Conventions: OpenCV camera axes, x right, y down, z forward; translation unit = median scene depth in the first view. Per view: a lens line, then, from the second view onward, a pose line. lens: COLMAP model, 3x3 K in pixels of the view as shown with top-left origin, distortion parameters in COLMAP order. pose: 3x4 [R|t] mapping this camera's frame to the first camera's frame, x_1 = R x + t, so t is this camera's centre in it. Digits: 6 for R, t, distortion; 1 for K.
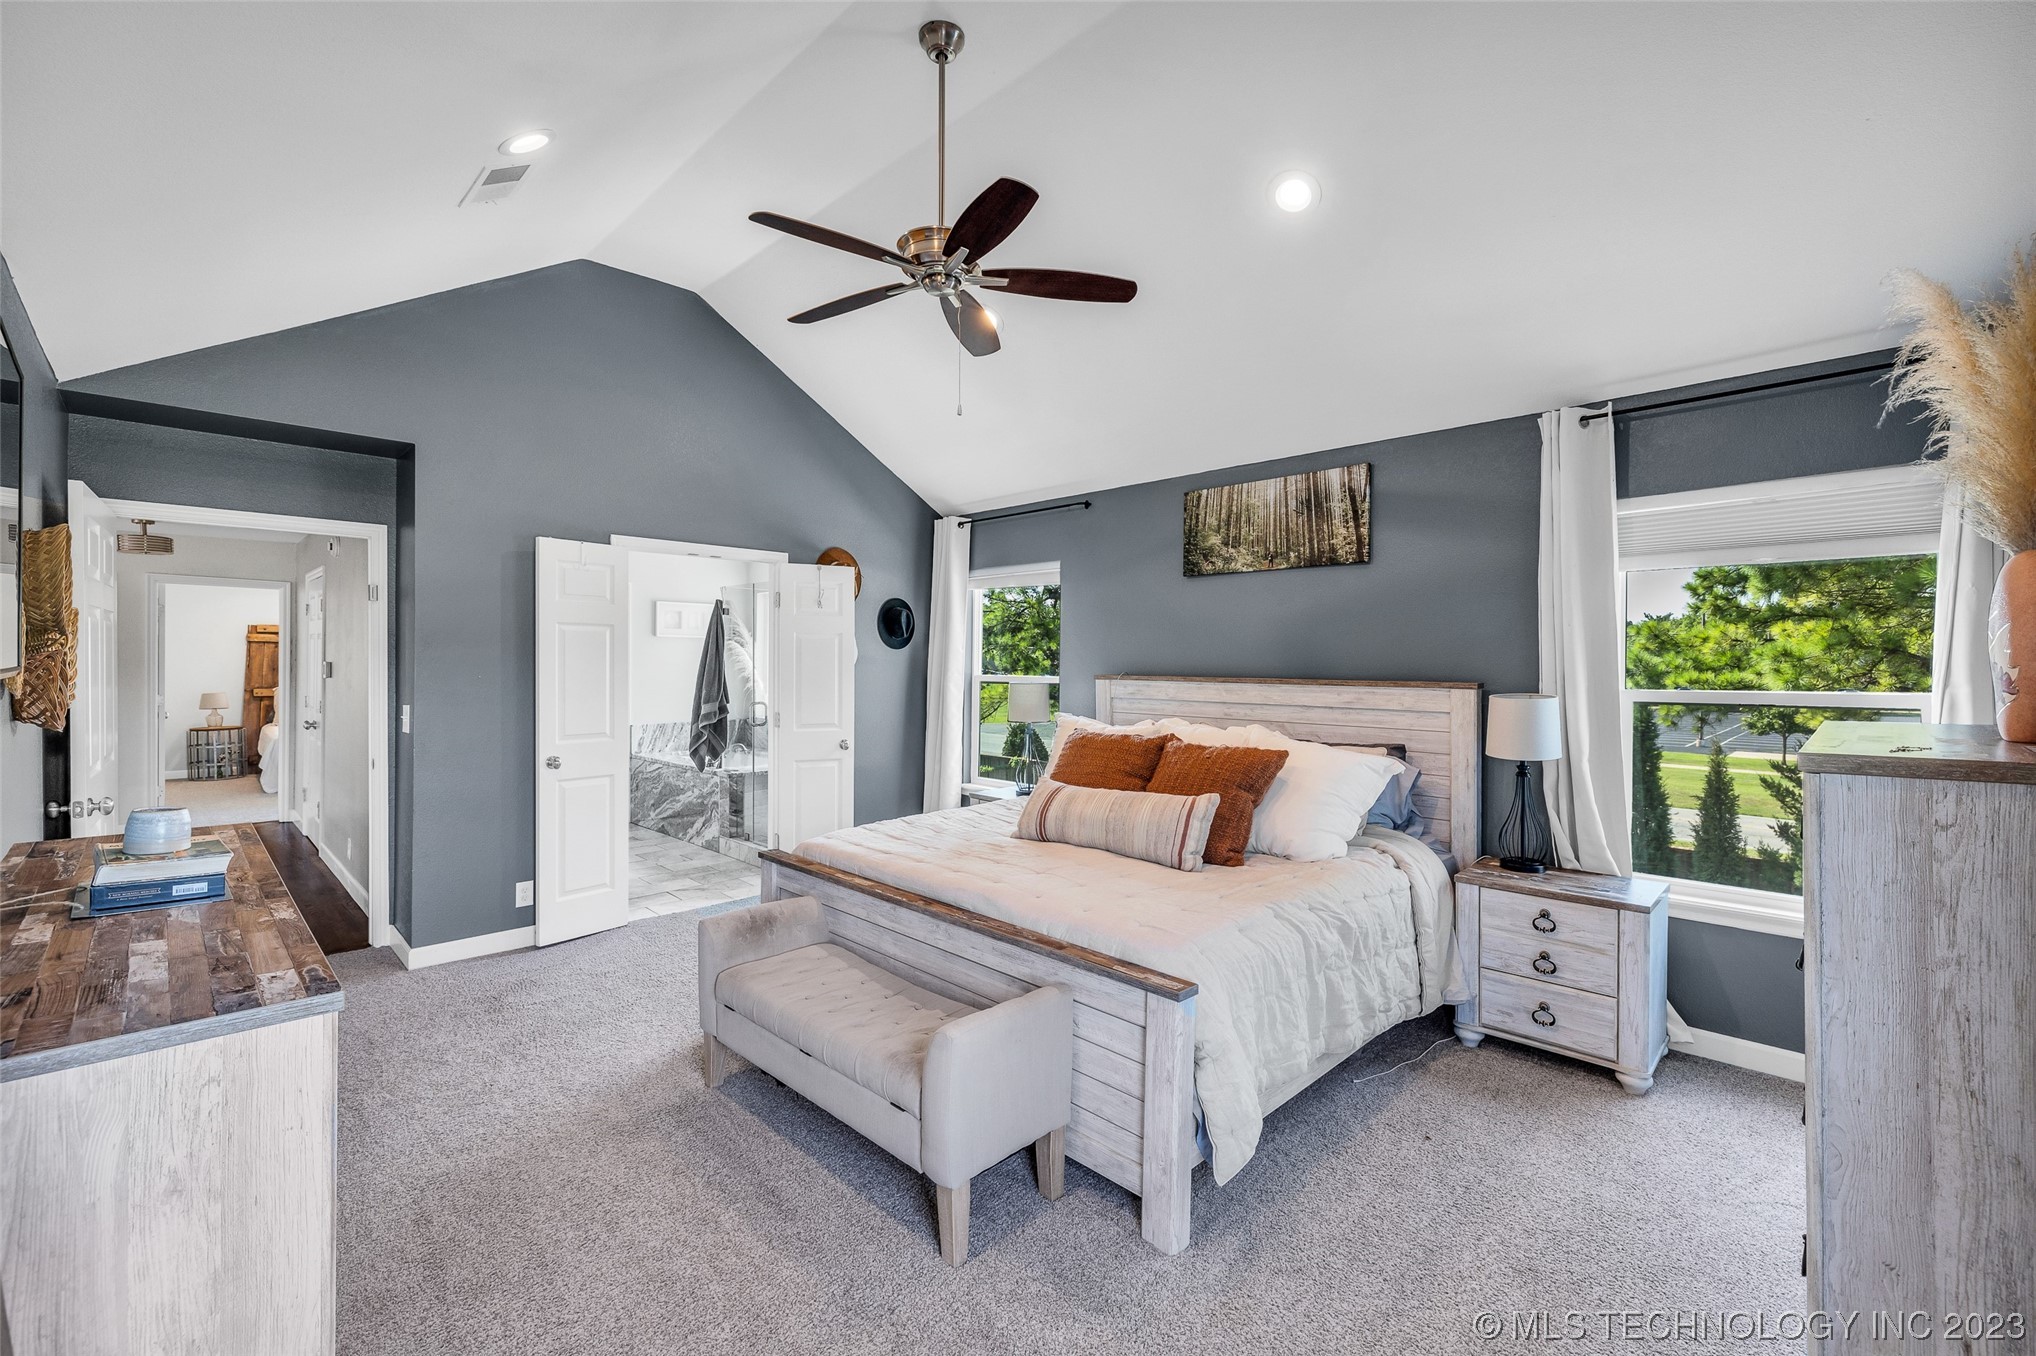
lens RADIAL K [[866.0, 0, 1018.0], [0, 866.0, 678.0], [0, 0, 1]] dist [-0.001579, -0.000314]
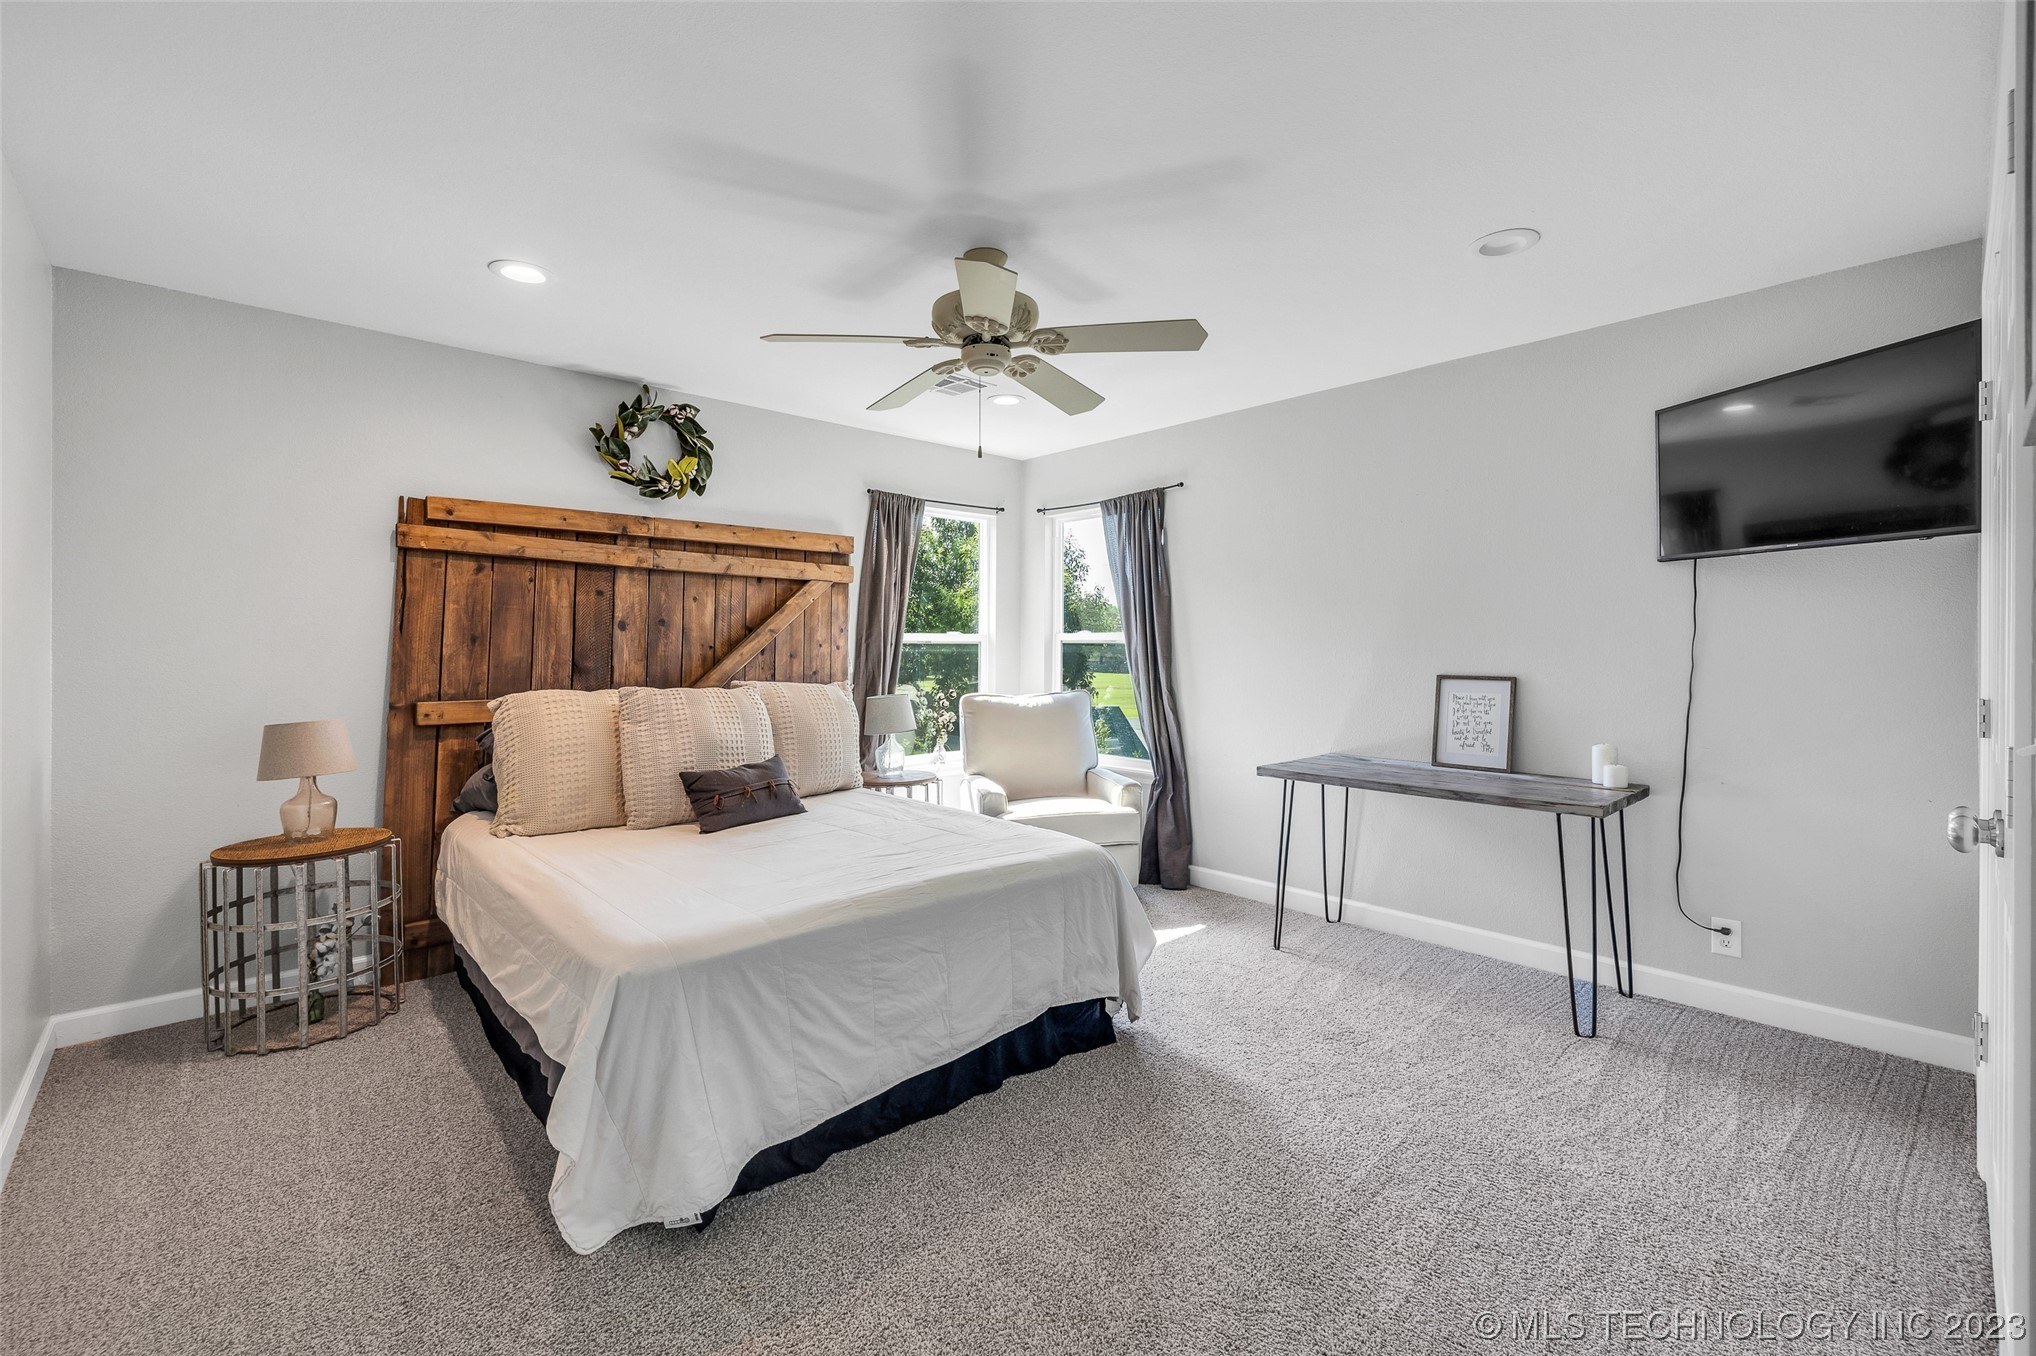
lens RADIAL K [[865.1, 0, 1020.3], [0, 865.1, 653.1], [0, 0, 1]] dist [-0.000337, -0.000337]
pose [[0.999687, -0.006605, -0.024114, -0.674303], [0.006259, 0.999877, -0.014378, 0.001071], [0.024206, 0.014223, 0.999606, 0.709949]]
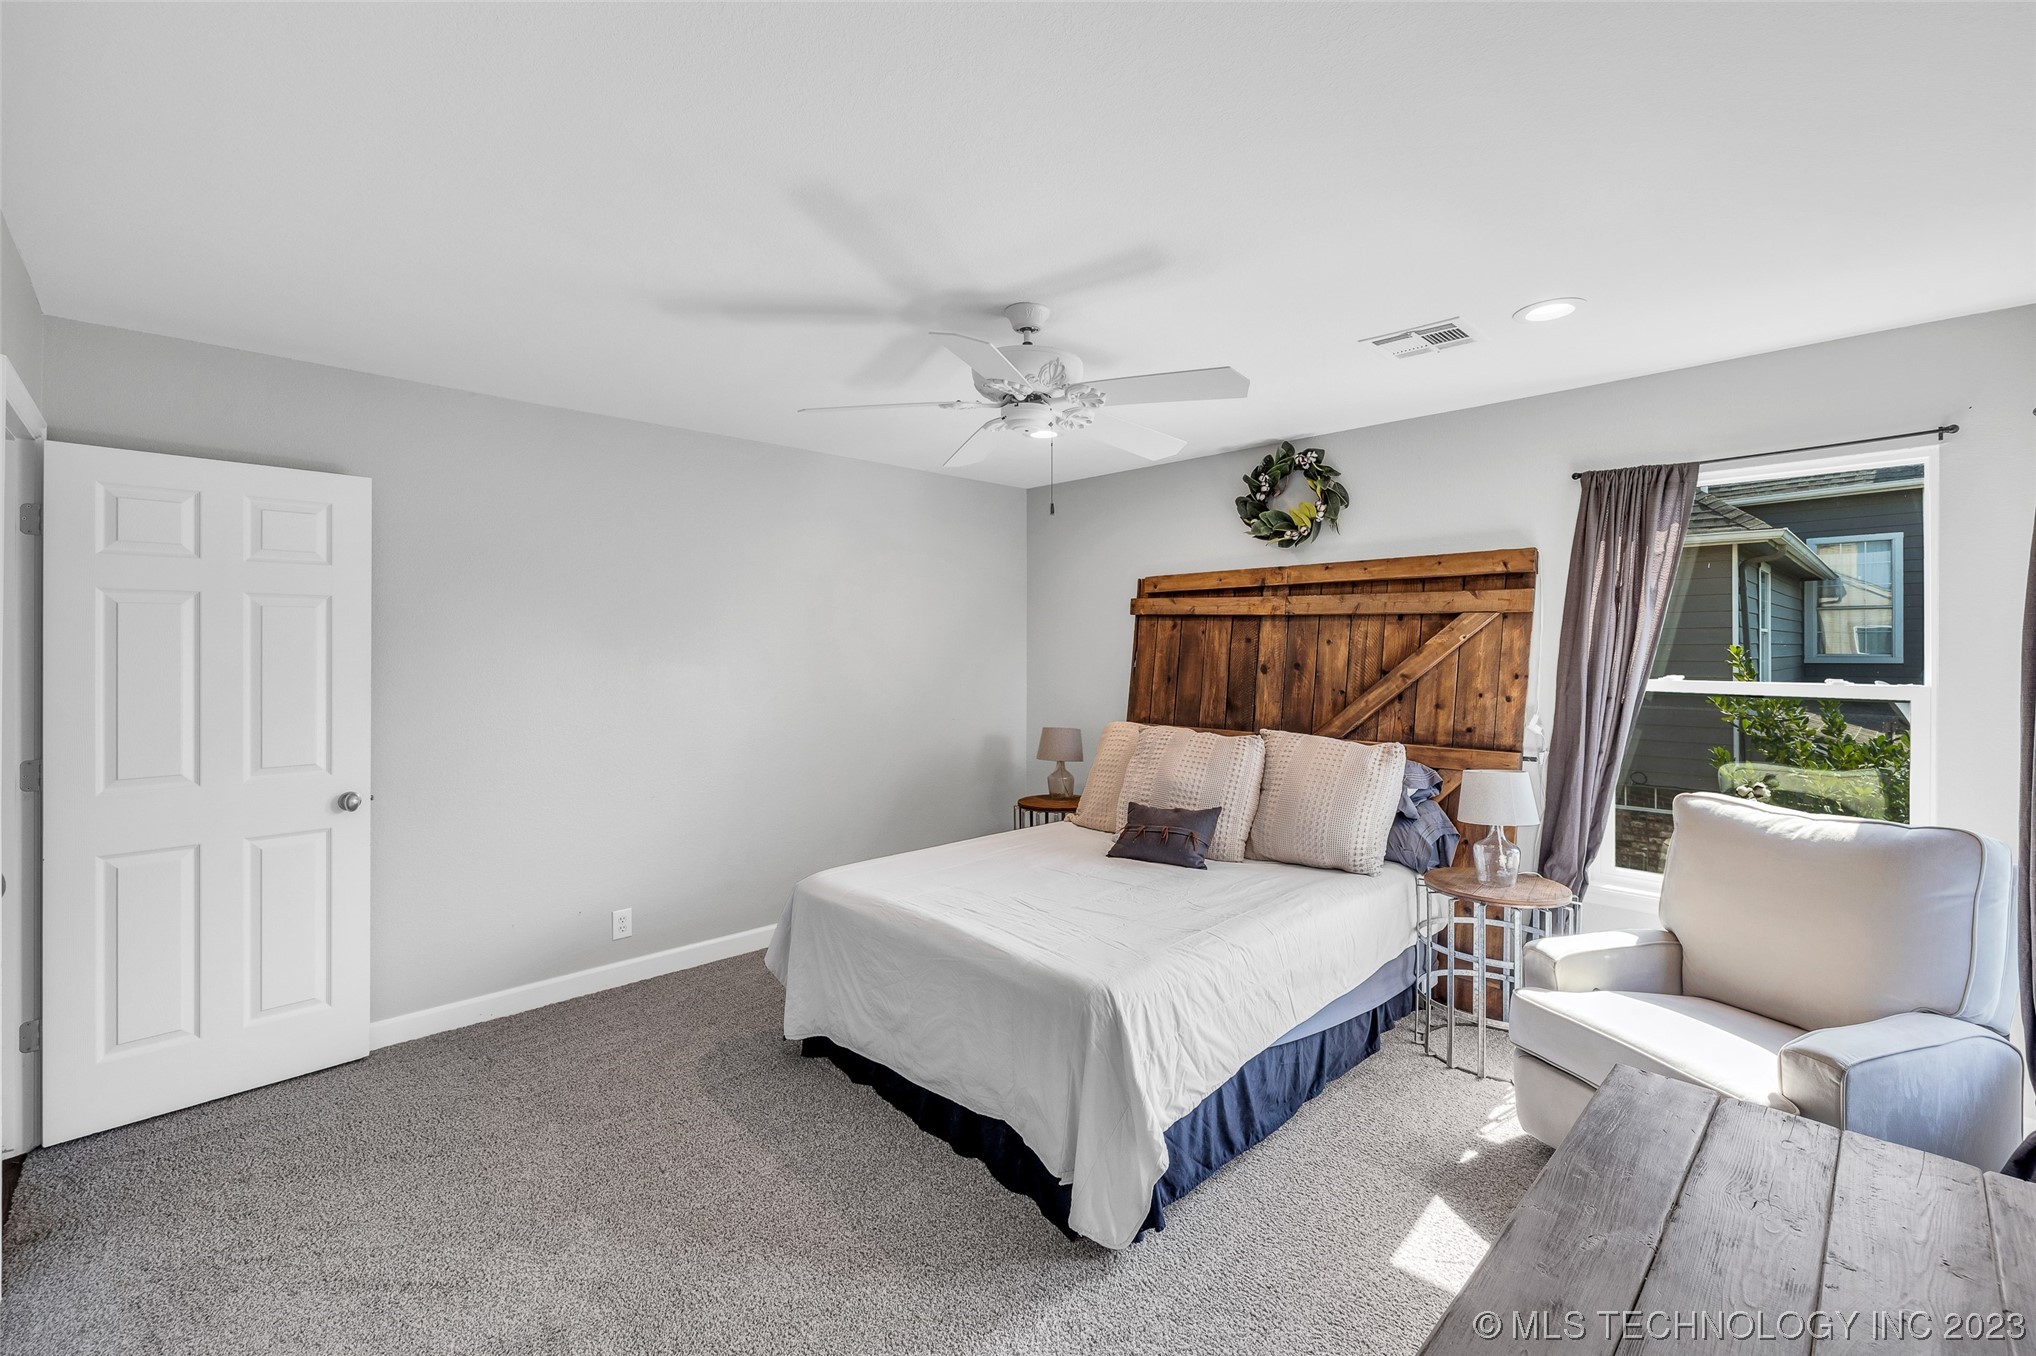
lens RADIAL K [[865.1, 0, 1020.3], [0, 865.1, 653.1], [0, 0, 1]] dist [-0.000337, -0.000337]
pose [[0.000592, 0.001558, -0.999999, -0.450448], [-0.020352, 0.999792, 0.001546, -0.022629], [0.999793, 0.020351, 0.000624, 0.958294]]
